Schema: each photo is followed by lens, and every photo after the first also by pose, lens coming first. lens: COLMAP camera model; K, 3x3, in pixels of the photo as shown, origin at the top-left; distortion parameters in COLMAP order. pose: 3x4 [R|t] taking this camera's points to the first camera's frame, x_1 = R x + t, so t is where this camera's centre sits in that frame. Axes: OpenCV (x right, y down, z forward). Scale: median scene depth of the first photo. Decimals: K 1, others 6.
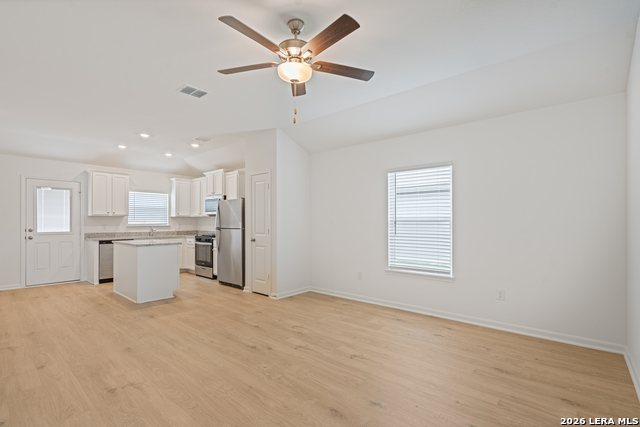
lens RADIAL K [[296.6, 0, 321.1], [0, 296.6, 211.4], [0, 0, 1]] dist [-0.004608, 0.000698]
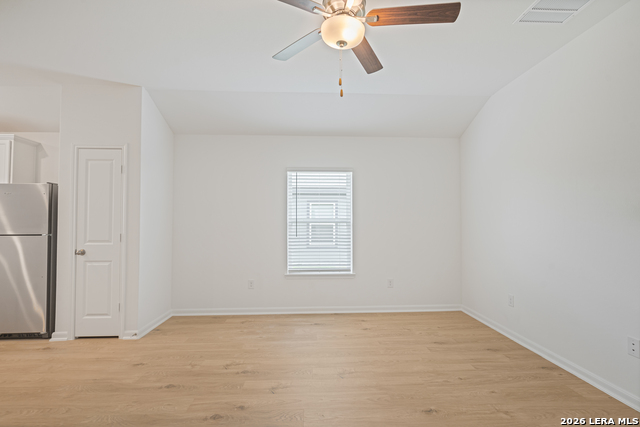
lens RADIAL K [[296.6, 0, 321.1], [0, 296.6, 211.4], [0, 0, 1]] dist [-0.004608, 0.000698]
pose [[0.724287, 0.022922, 0.689118, -0.389639], [-0.023955, 0.999680, -0.008075, 0.003079], [-0.689082, -0.010659, 0.724605, 0.276327]]
